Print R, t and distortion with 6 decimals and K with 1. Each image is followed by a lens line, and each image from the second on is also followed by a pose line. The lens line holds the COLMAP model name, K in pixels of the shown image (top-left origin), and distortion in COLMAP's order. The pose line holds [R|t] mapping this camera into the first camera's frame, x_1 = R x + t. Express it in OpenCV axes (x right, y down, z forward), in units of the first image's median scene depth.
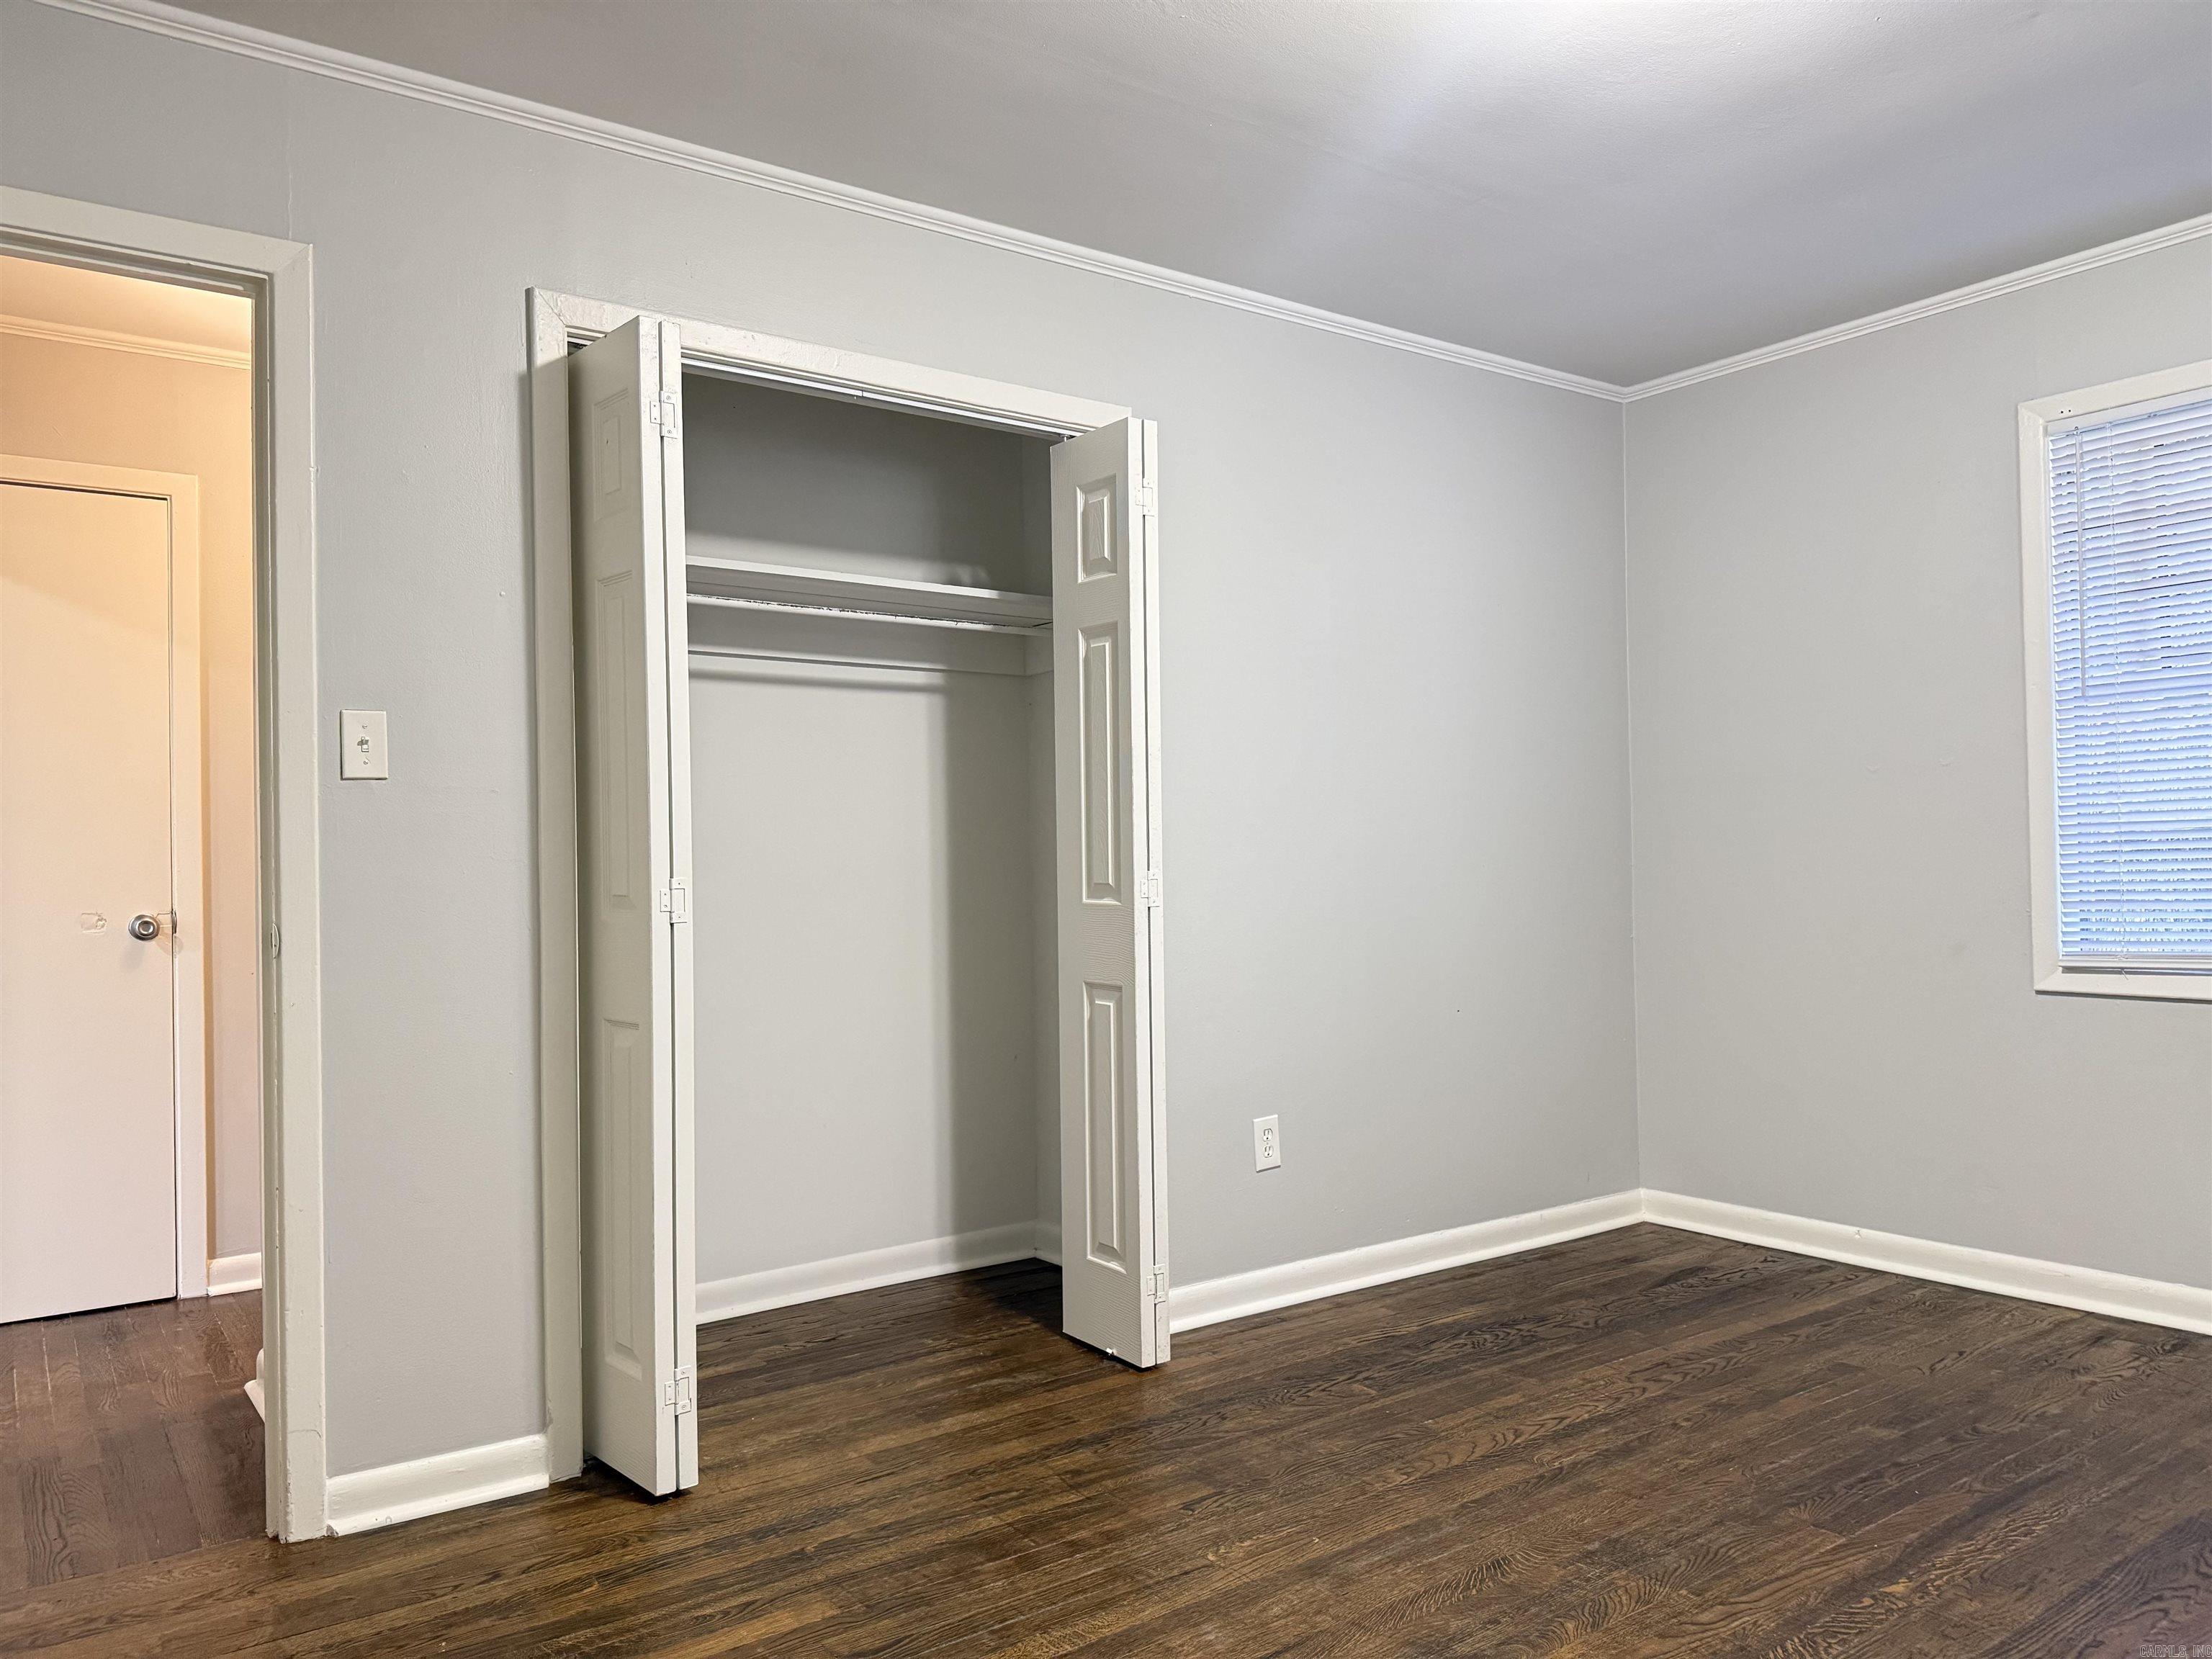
lens RADIAL K [[1563.8, 0, 1098.5], [0, 1563.8, 834.5], [0, 0, 1]] dist [0.042358, -0.036046]
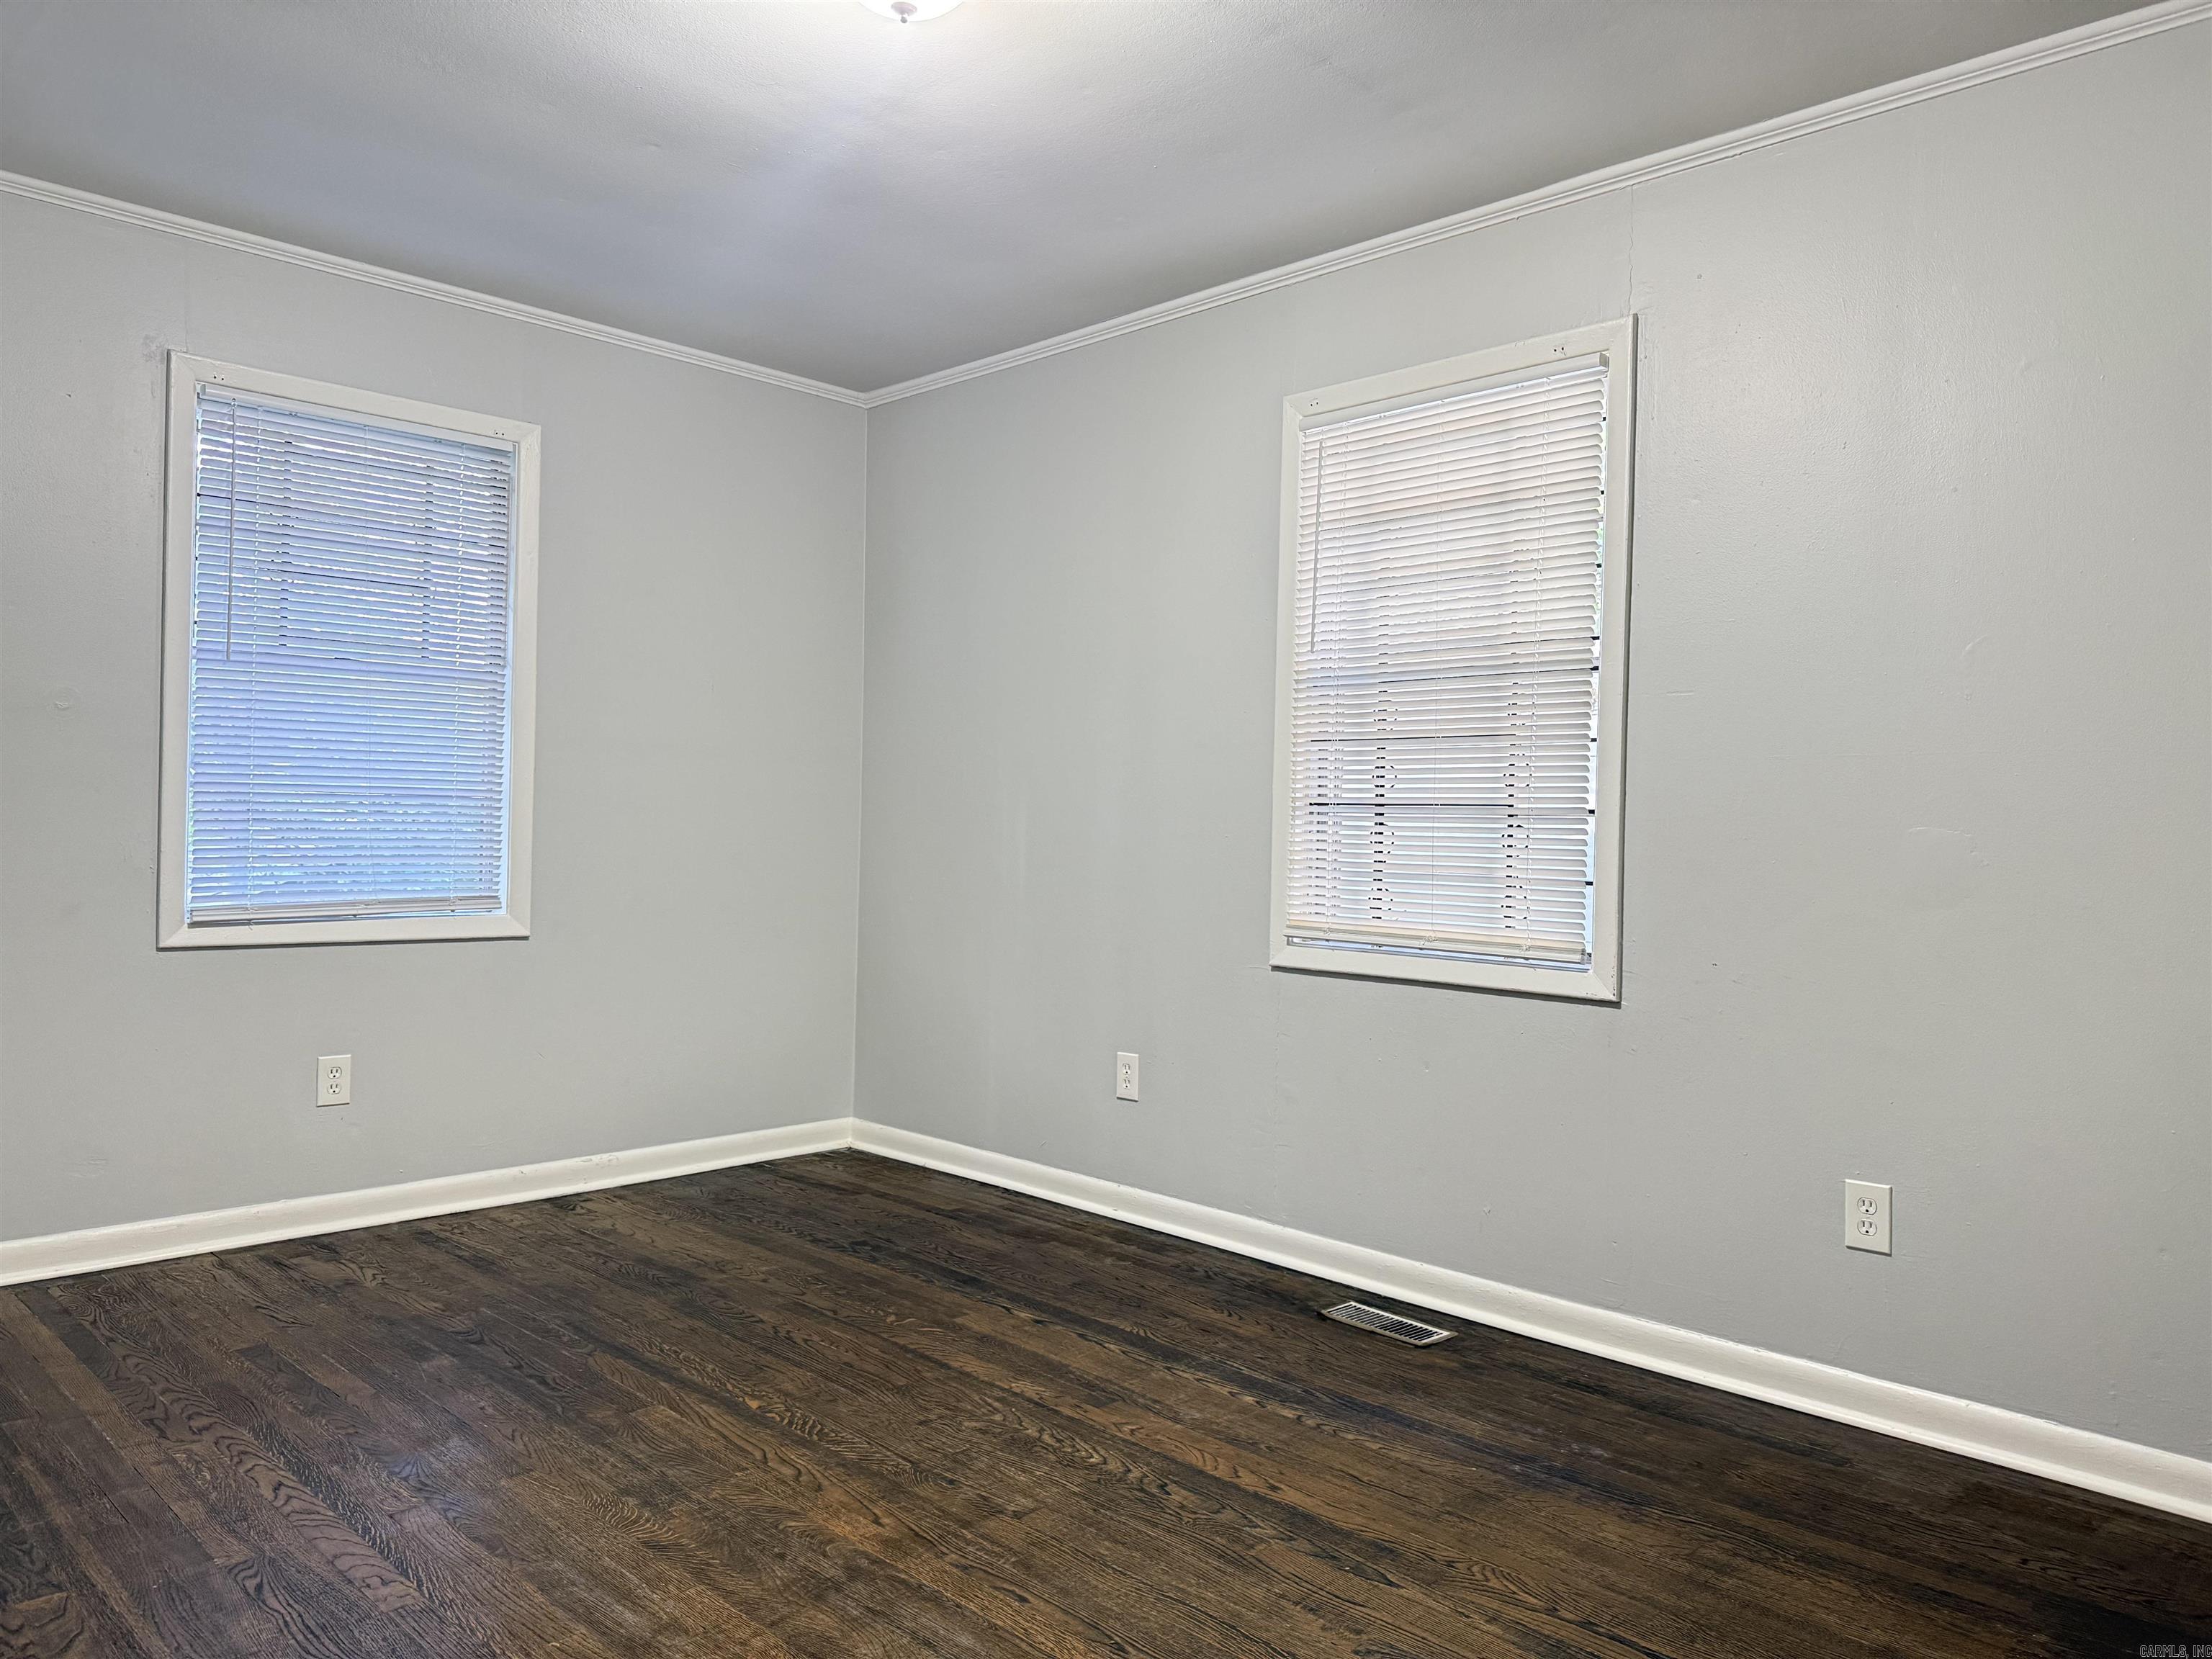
lens RADIAL K [[1563.8, 0, 1098.5], [0, 1563.8, 834.5], [0, 0, 1]] dist [0.042358, -0.036046]
pose [[-0.147002, 0.010317, 0.989082, -0.534414], [-0.036339, 0.999214, -0.015823, 0.025144], [-0.988468, -0.038268, -0.146512, 0.643365]]
